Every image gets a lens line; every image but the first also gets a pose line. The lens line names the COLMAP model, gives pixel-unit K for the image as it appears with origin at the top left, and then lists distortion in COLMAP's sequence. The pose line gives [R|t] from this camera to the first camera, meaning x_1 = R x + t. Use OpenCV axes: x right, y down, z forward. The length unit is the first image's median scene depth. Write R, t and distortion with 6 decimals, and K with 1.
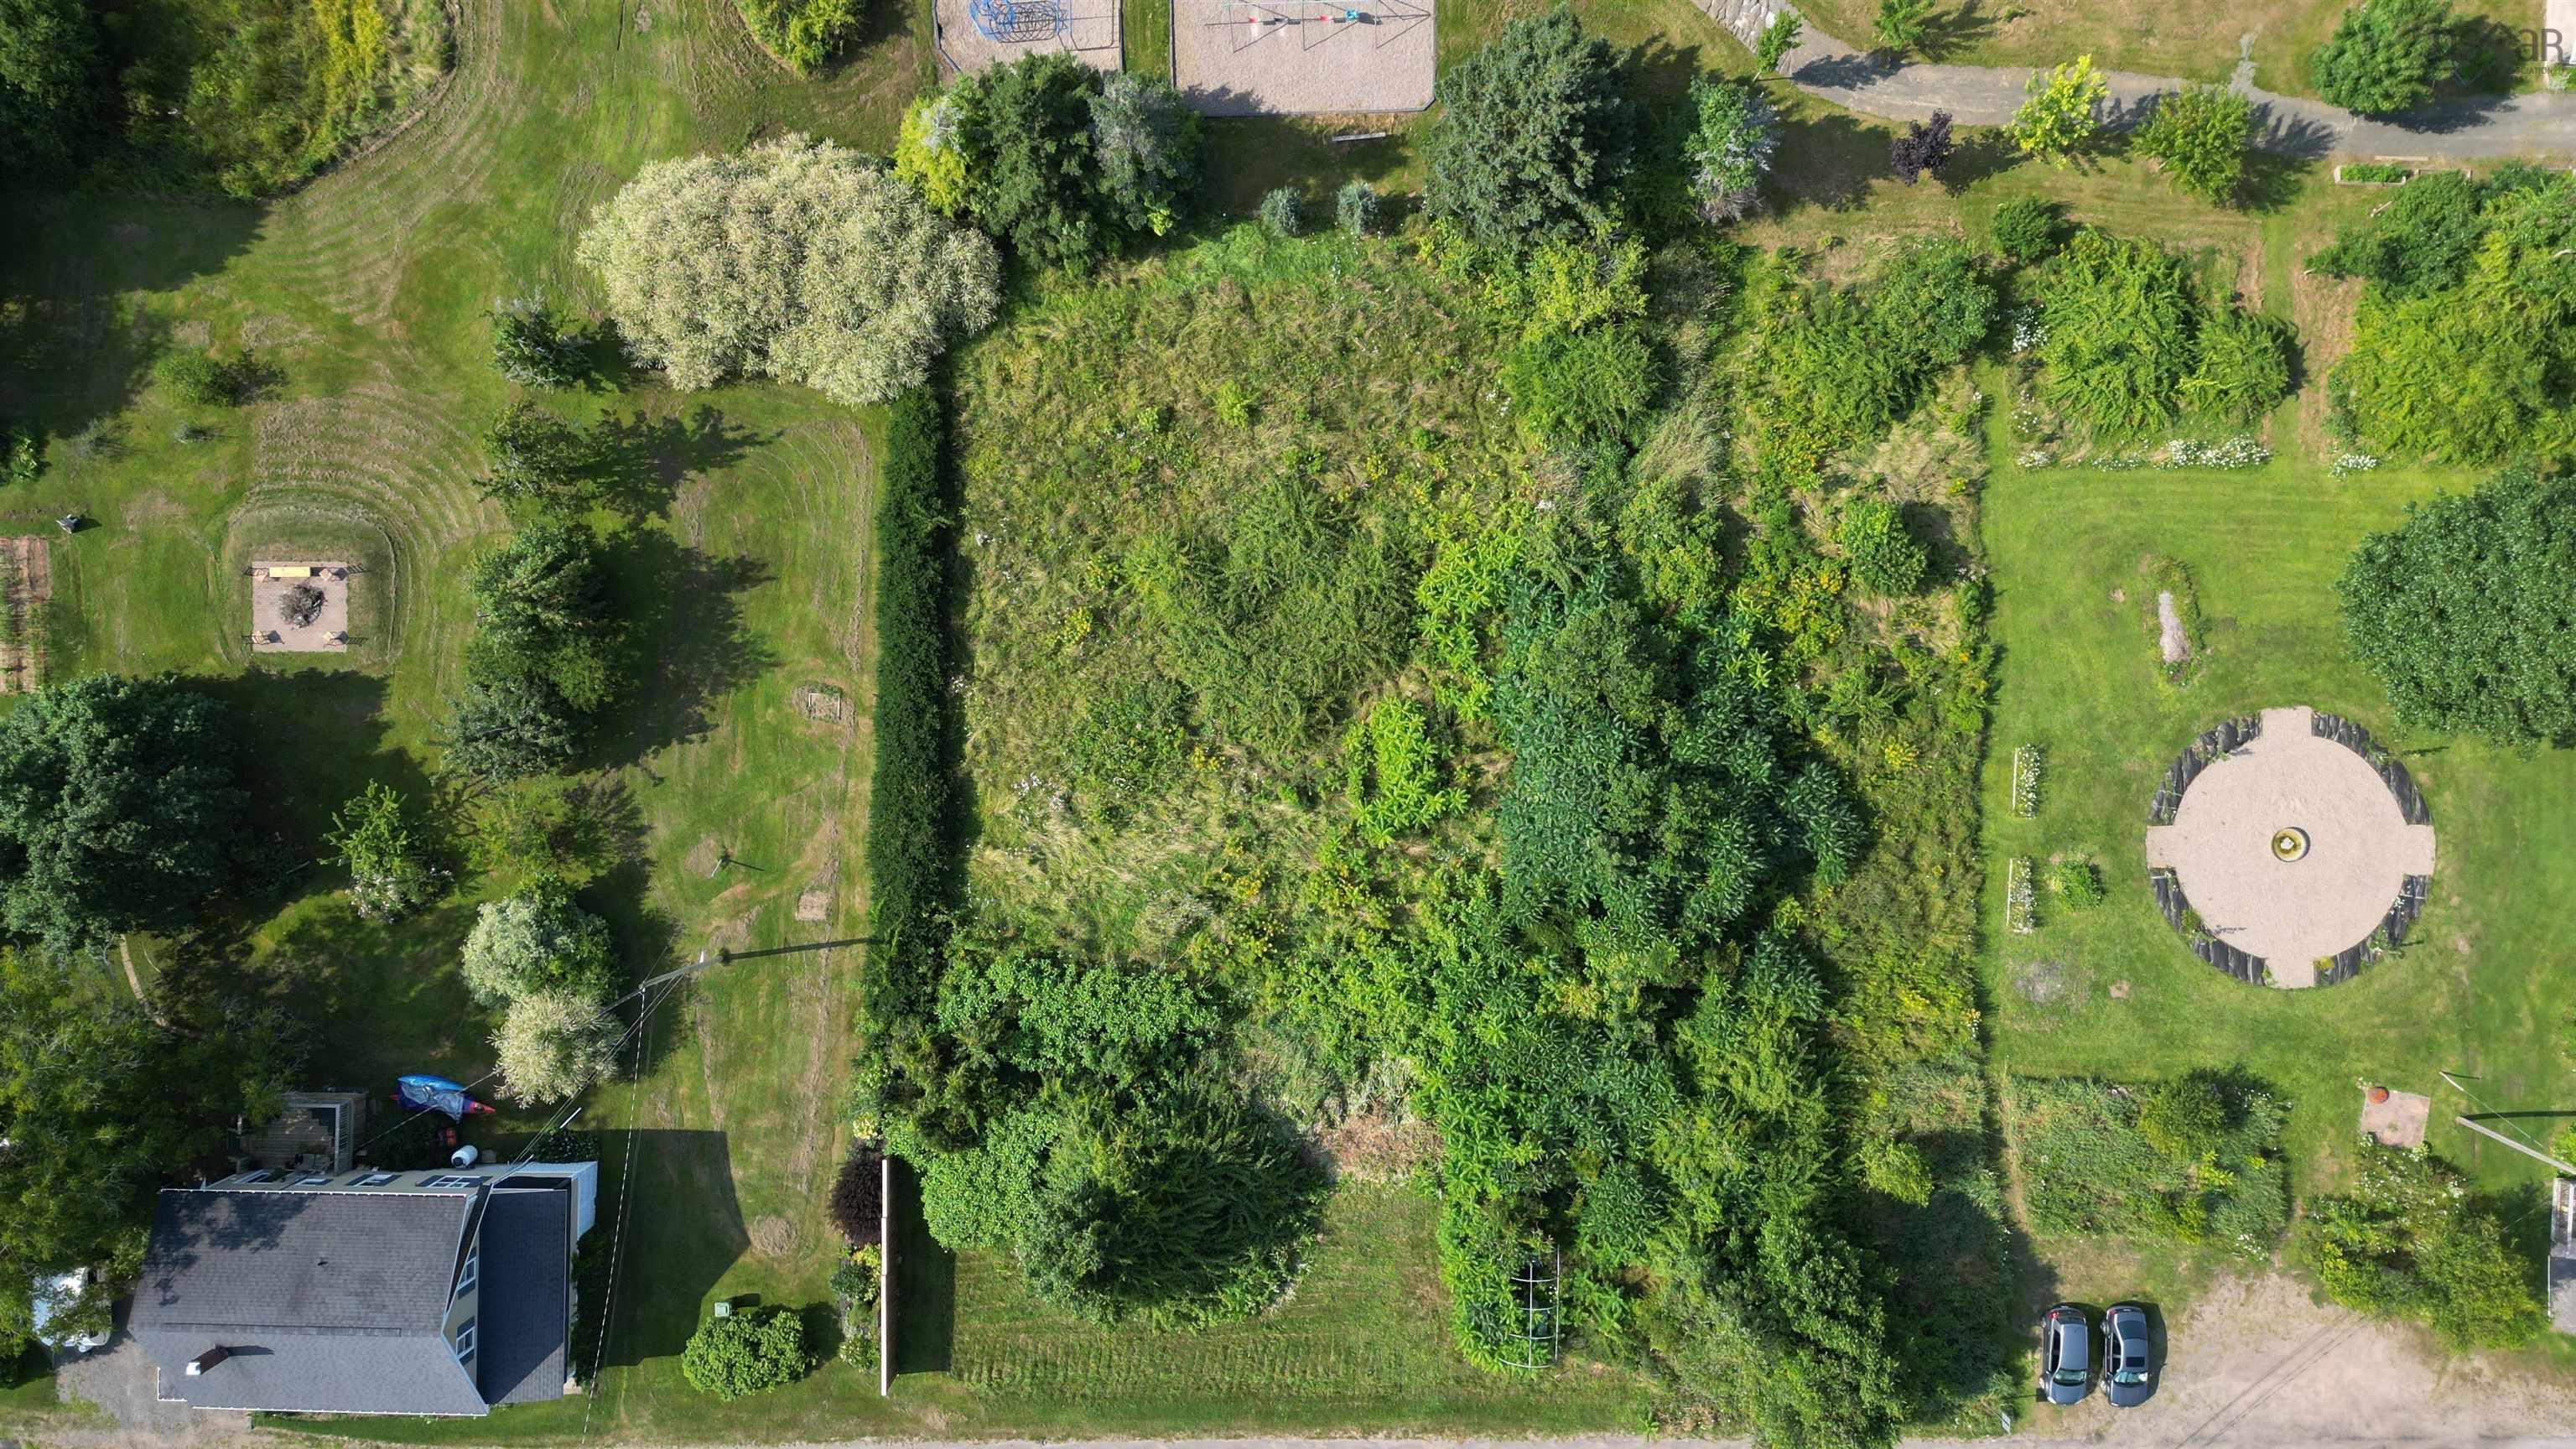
lens RADIAL K [[1791.2, 0, 1285.3], [0, 1791.2, 731.3], [0, 0, 1]] dist [0.079063, -0.088697]
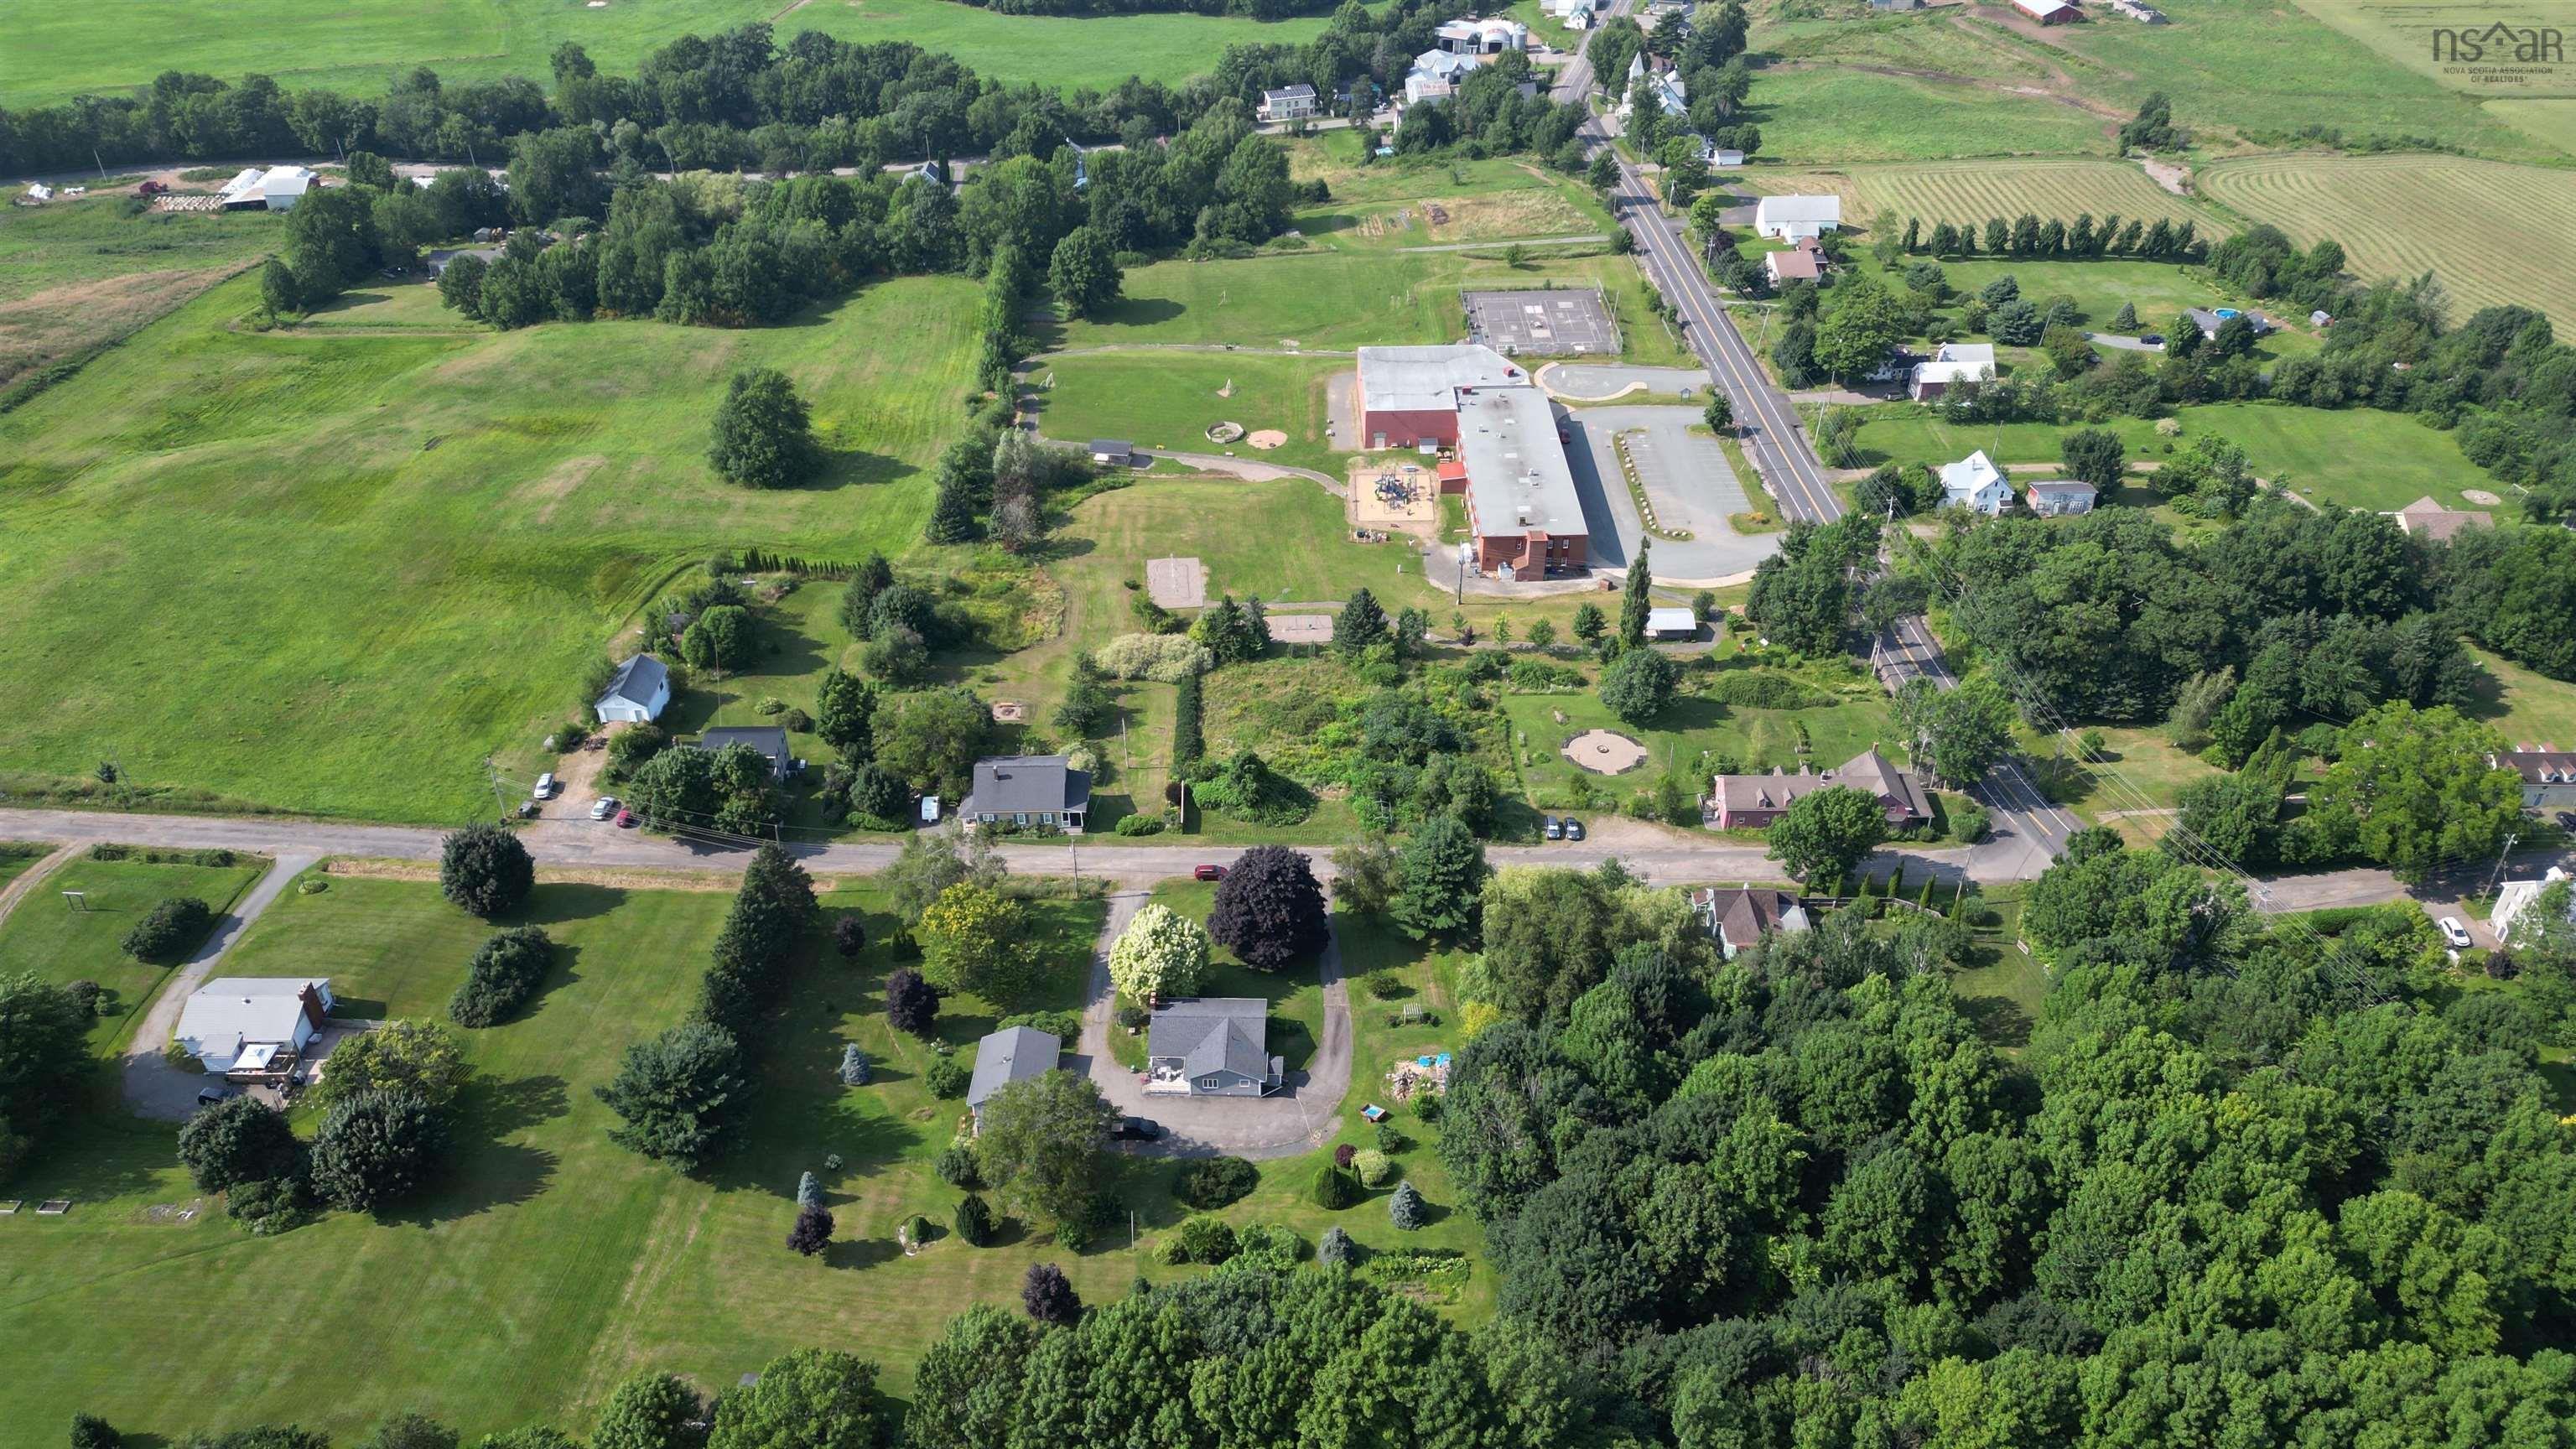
lens RADIAL K [[1791.2, 0, 1285.3], [0, 1791.2, 731.3], [0, 0, 1]] dist [0.079063, -0.088697]
pose [[0.999476, -0.001764, 0.032326, -0.132953], [0.027491, 0.573565, -0.818699, 2.706177], [-0.017097, 0.819158, 0.573313, -0.897018]]
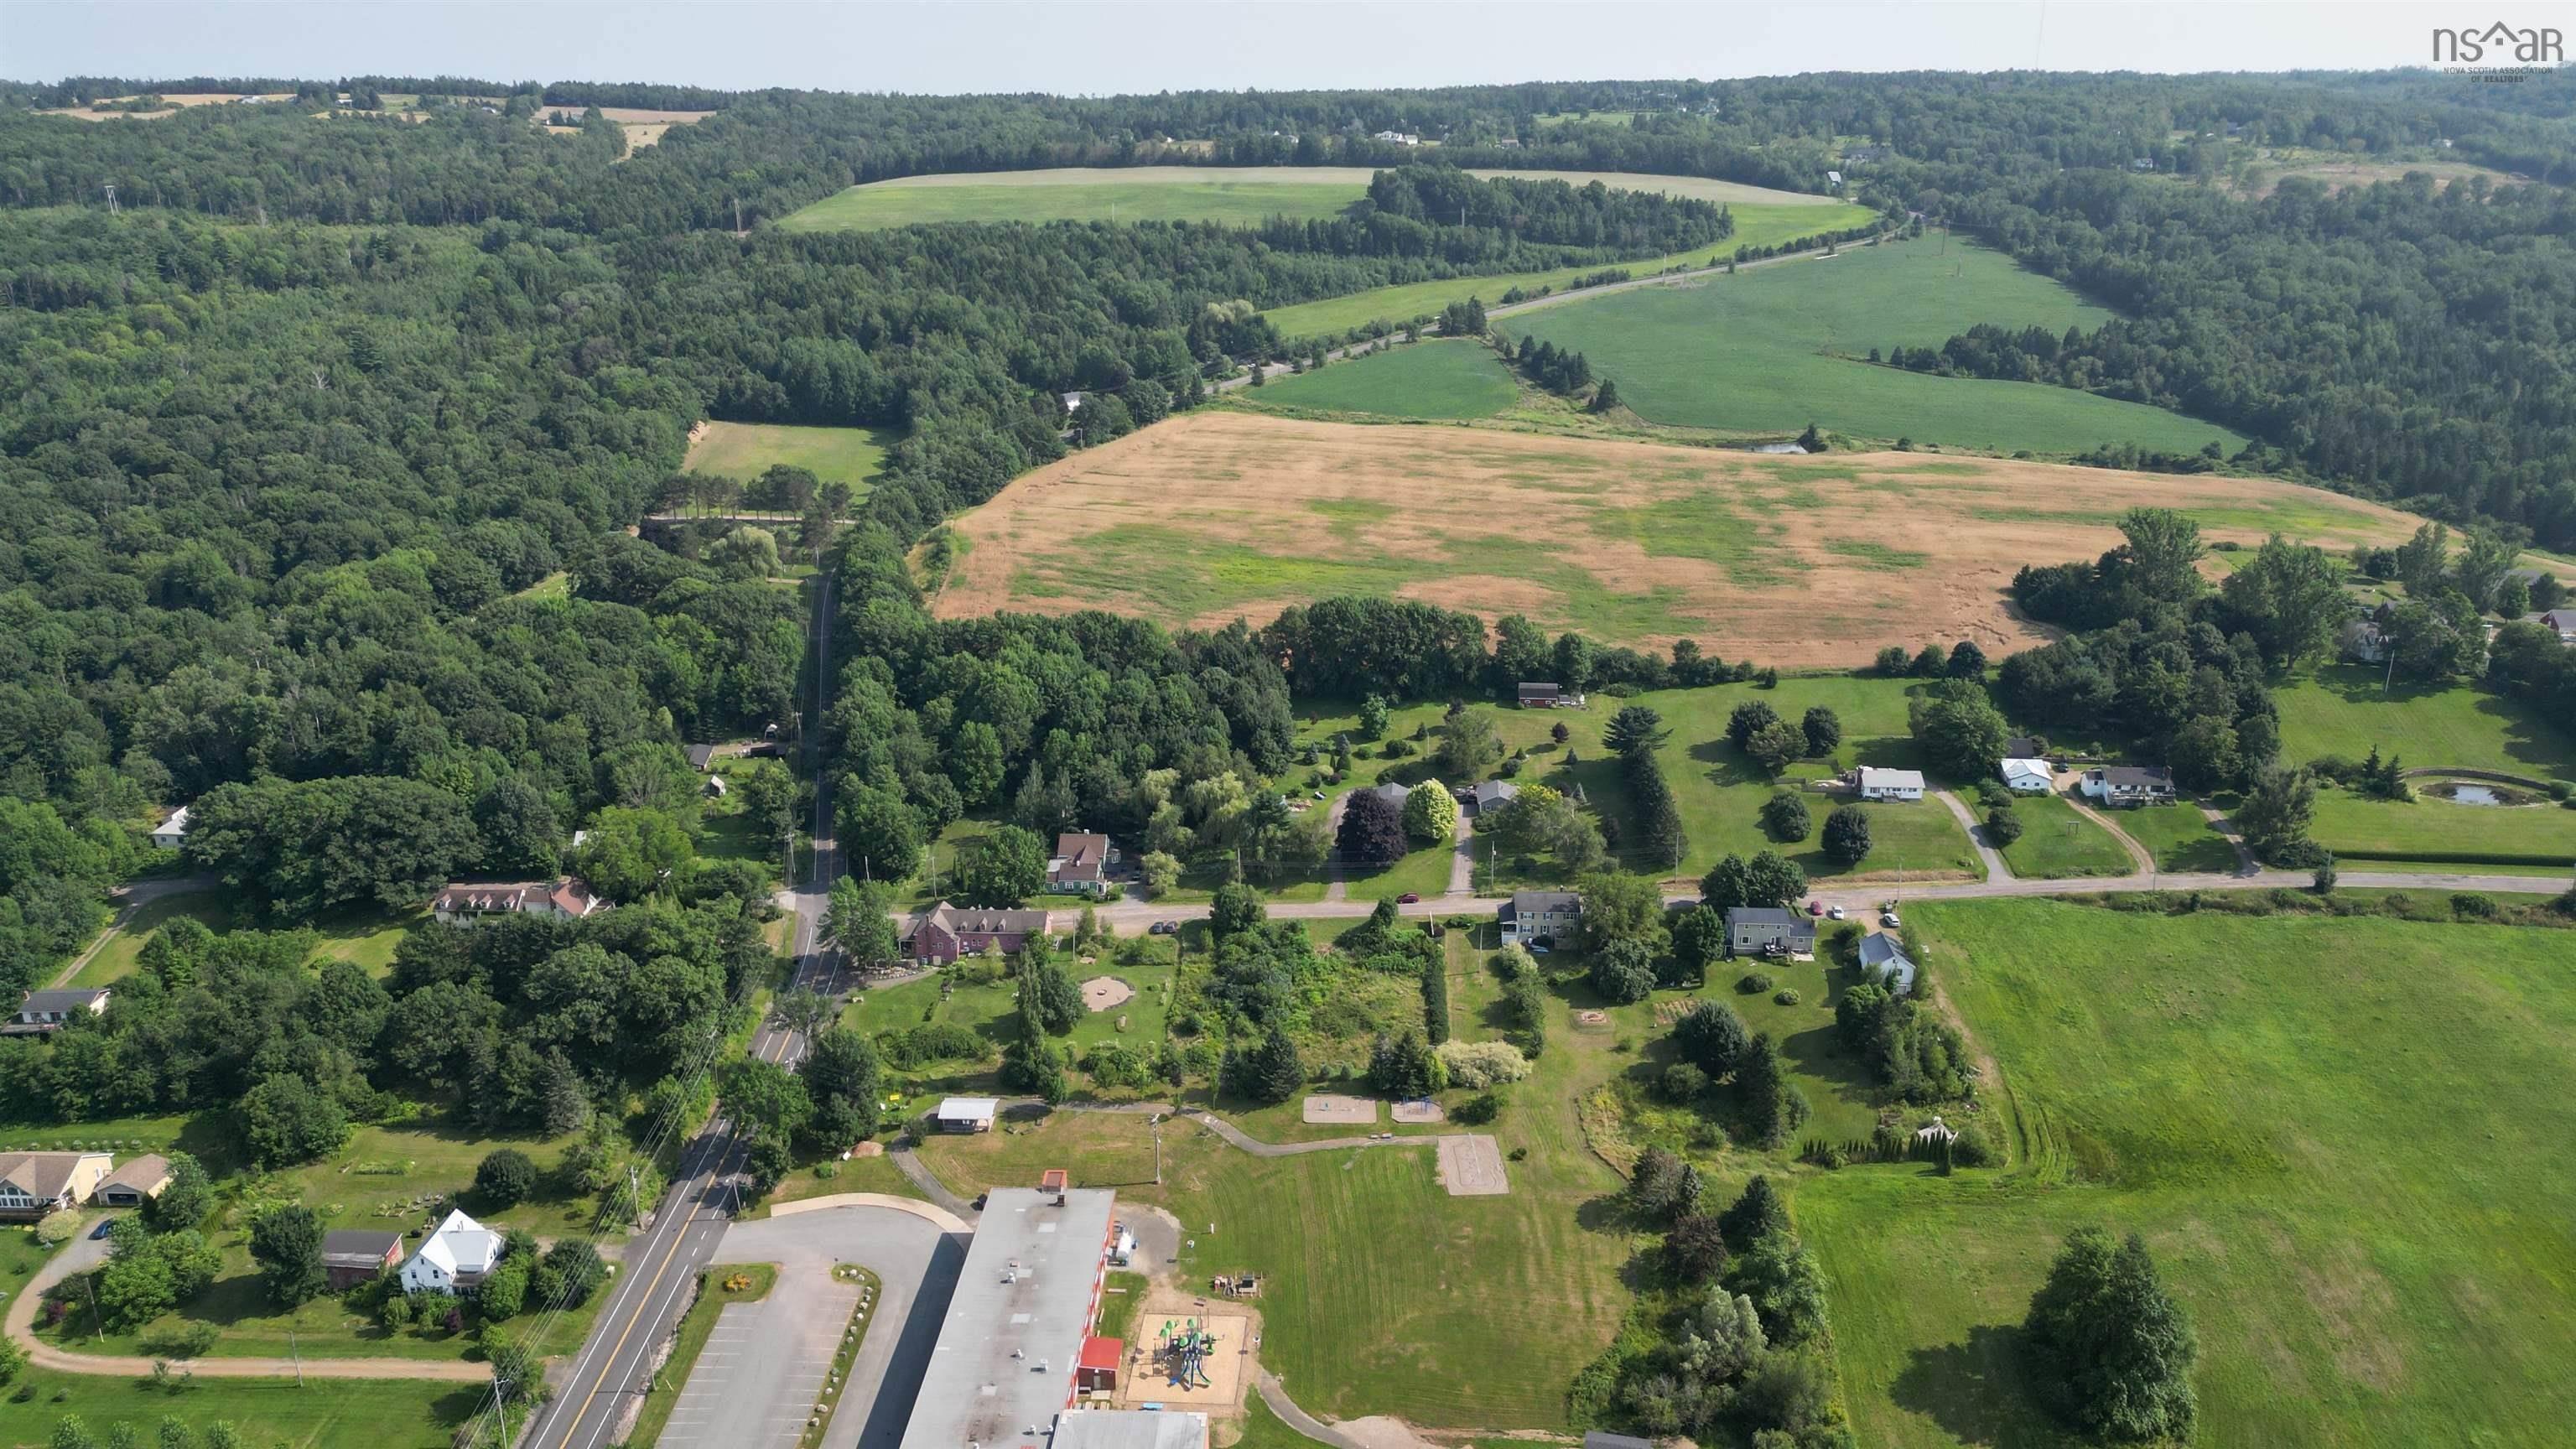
lens RADIAL K [[1791.2, 0, 1285.3], [0, 1791.2, 731.3], [0, 0, 1]] dist [0.079063, -0.088697]
pose [[-0.999253, 0.015428, 0.035423, -0.021946], [0.028298, -0.332004, 0.942853, -3.594860], [0.026307, 0.943152, 0.331319, -0.913067]]
